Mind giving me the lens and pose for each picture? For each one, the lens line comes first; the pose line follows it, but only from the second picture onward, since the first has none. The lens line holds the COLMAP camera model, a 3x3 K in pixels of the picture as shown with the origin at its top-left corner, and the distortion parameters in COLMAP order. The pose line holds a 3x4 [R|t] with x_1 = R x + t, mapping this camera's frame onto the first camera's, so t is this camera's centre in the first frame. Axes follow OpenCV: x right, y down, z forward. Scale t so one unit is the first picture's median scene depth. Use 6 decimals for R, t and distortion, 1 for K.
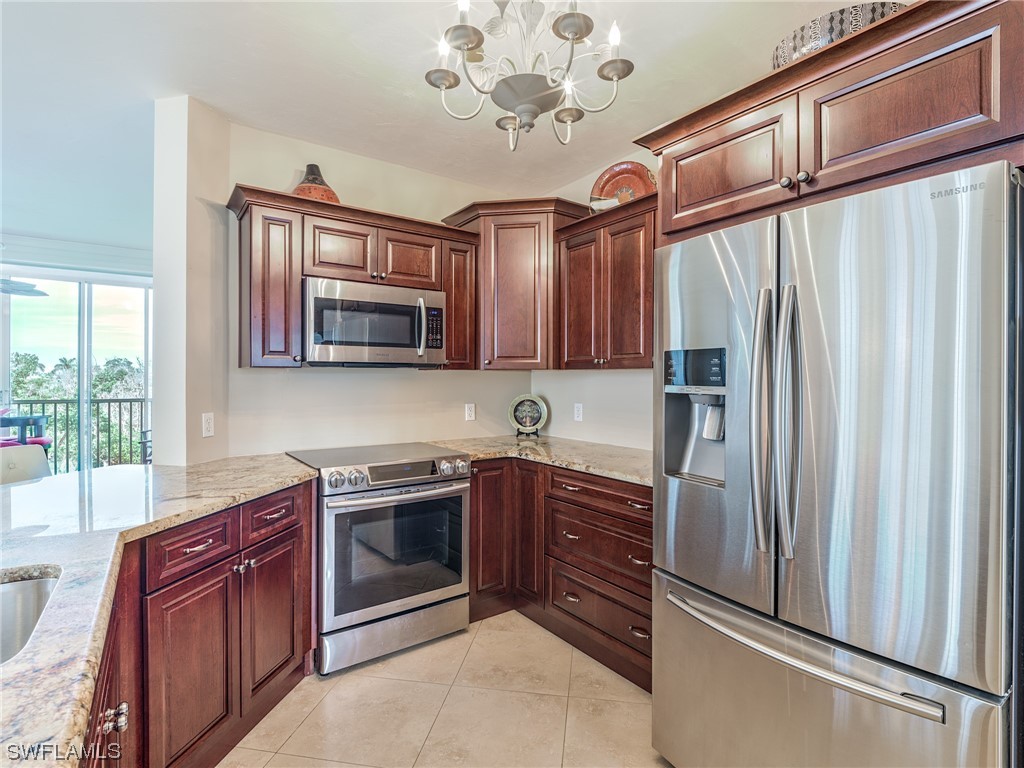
lens RADIAL K [[505.7, 0, 514.5], [0, 505.7, 377.3], [0, 0, 1]] dist [0.004881, -0.012806]
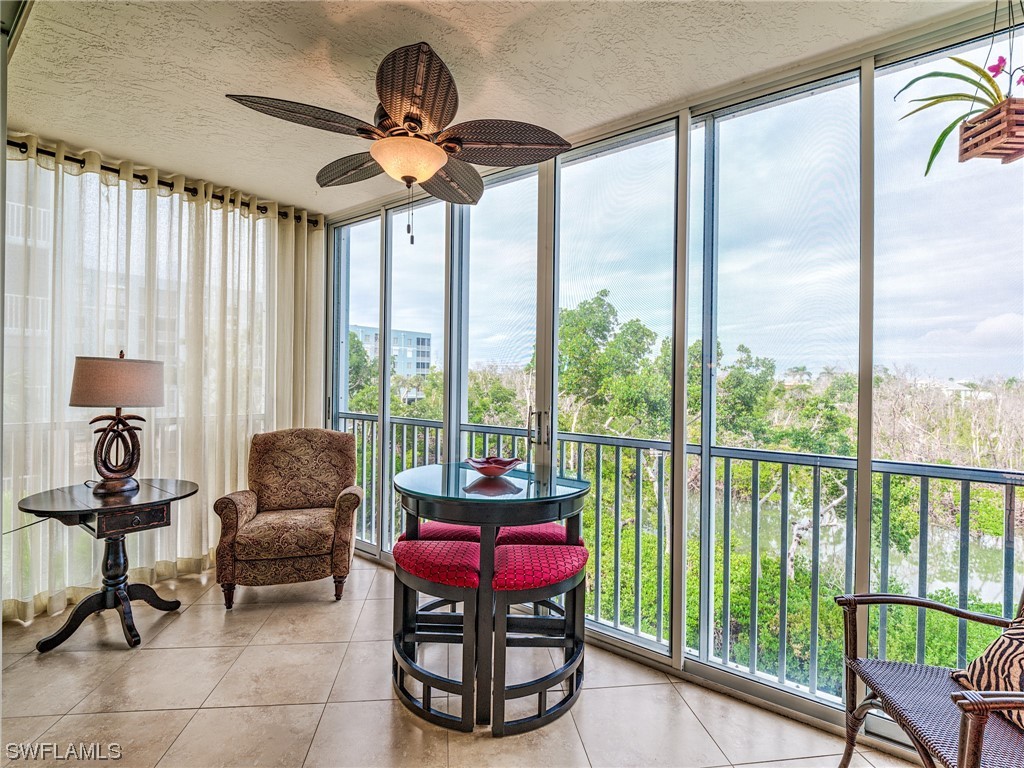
lens RADIAL K [[505.7, 0, 514.7], [0, 505.7, 378.6], [0, 0, 1]] dist [0.004881, -0.012806]
pose [[0.278527, -0.002139, -0.960426, -1.612661], [-0.009155, 0.999946, -0.004882, -0.003668], [0.960385, 0.010152, 0.278493, 2.311939]]
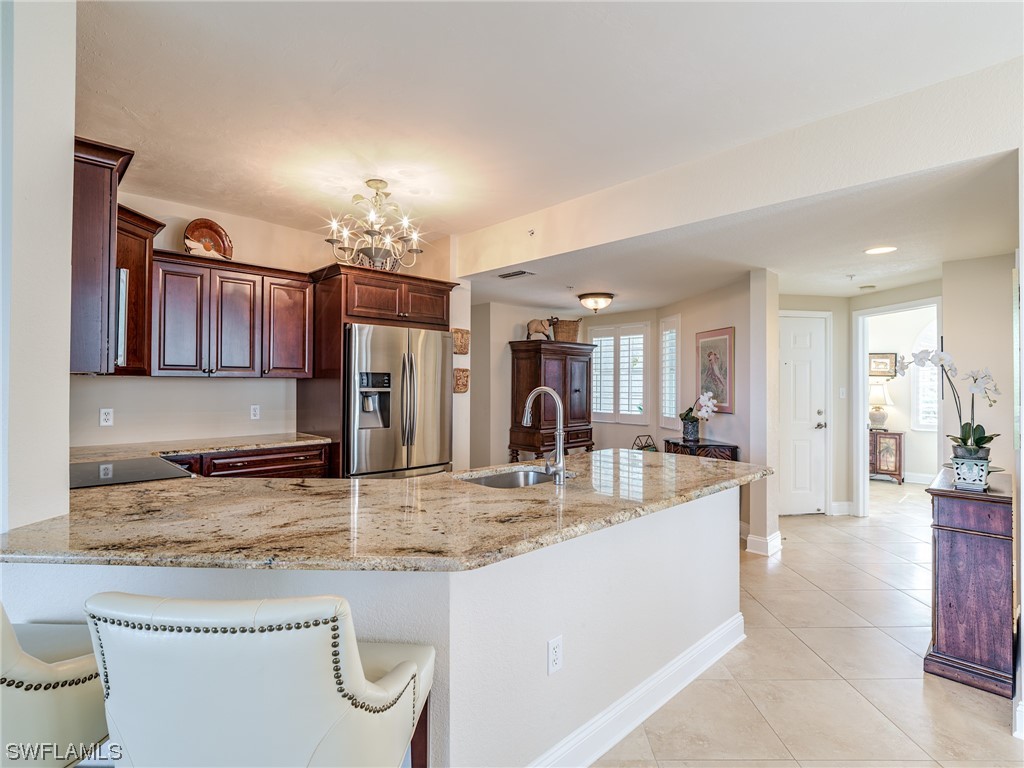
lens RADIAL K [[505.7, 0, 516.9], [0, 505.7, 378.5], [0, 0, 1]] dist [0.004881, -0.012806]
pose [[-0.156100, 0.007370, 0.987714, -1.441201], [-0.007084, 0.999938, -0.008581, -0.008131], [-0.987716, -0.008337, -0.156038, 0.496962]]
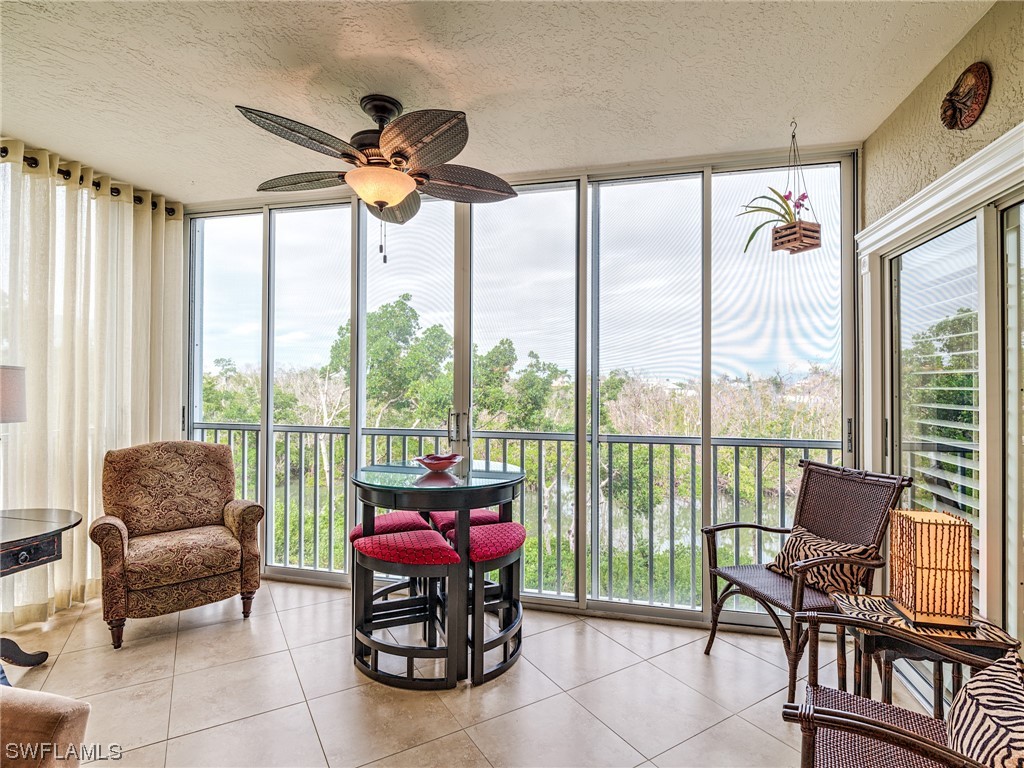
lens RADIAL K [[505.7, 0, 514.0], [0, 505.7, 379.4], [0, 0, 1]] dist [0.004881, -0.012806]
pose [[0.646762, -0.008486, -0.762644, -1.611325], [0.000623, 0.999944, -0.010598, -0.007869], [0.762691, 0.006380, 0.646731, 1.925642]]
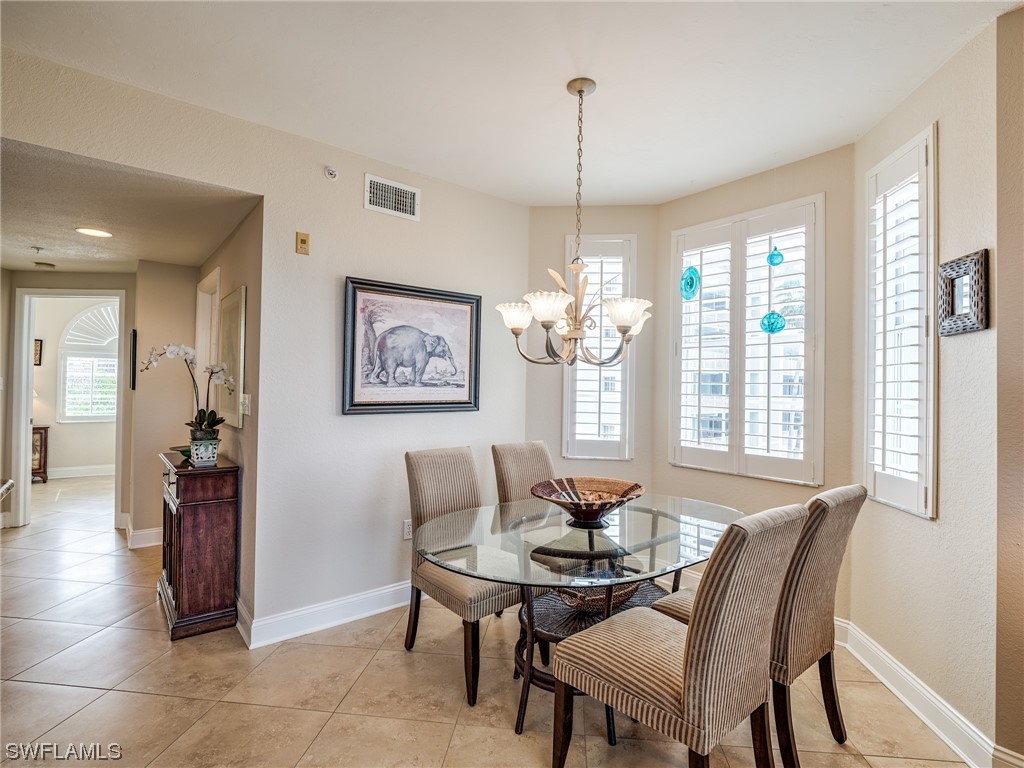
lens RADIAL K [[505.7, 0, 516.6], [0, 505.7, 381.6], [0, 0, 1]] dist [0.004881, -0.012806]
pose [[-0.998192, -0.021807, -0.056002, -1.240956], [-0.021323, 0.999730, -0.009226, -0.003796], [0.056189, -0.008016, -0.998388, 0.671797]]
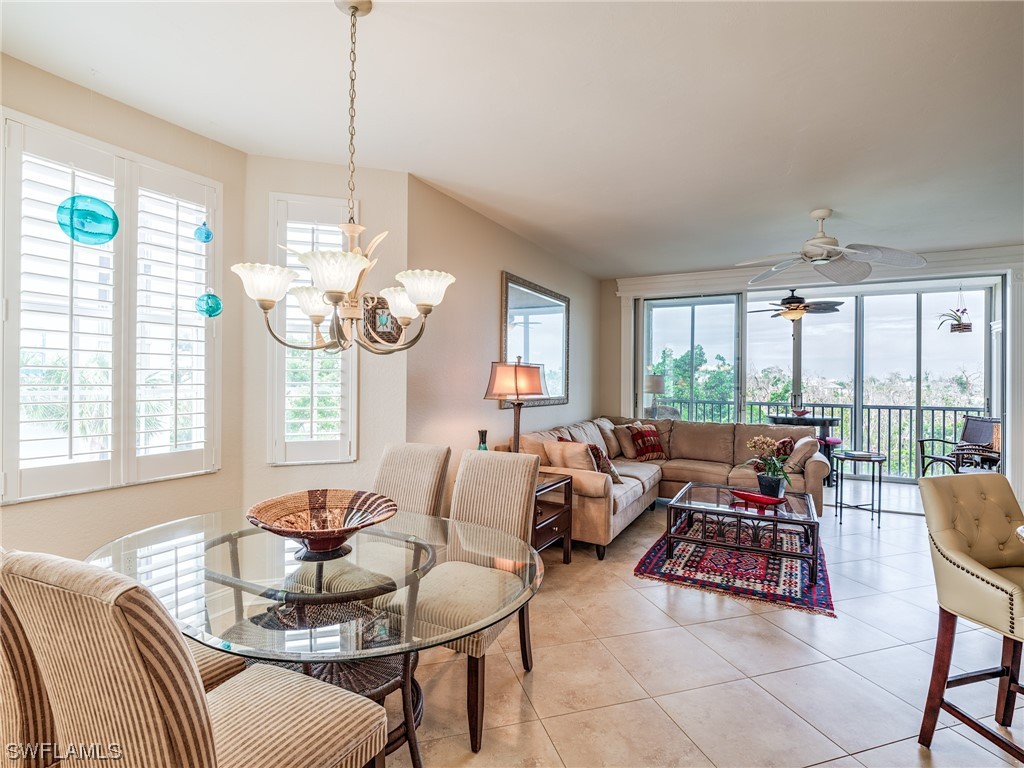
lens RADIAL K [[505.7, 0, 516.0], [0, 505.7, 378.7], [0, 0, 1]] dist [0.004881, -0.012806]
pose [[0.439284, -0.002766, -0.898344, -0.614148], [-0.006248, 0.999962, -0.006134, -0.002361], [0.898326, 0.008308, 0.439250, -0.373272]]
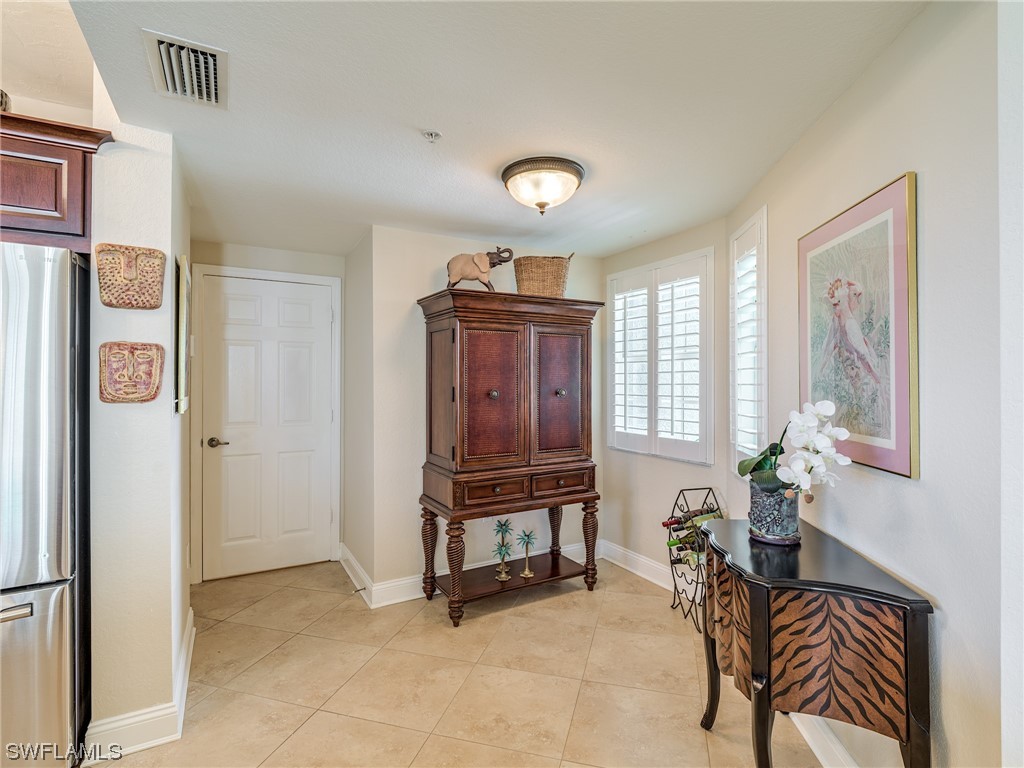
lens RADIAL K [[505.7, 0, 520.3], [0, 505.7, 379.7], [0, 0, 1]] dist [0.004881, -0.012806]
pose [[0.115551, 0.001828, 0.993300, -0.210441], [0.000068, 0.999998, -0.001849, -0.001793], [-0.993302, 0.000282, 0.115551, -0.288555]]
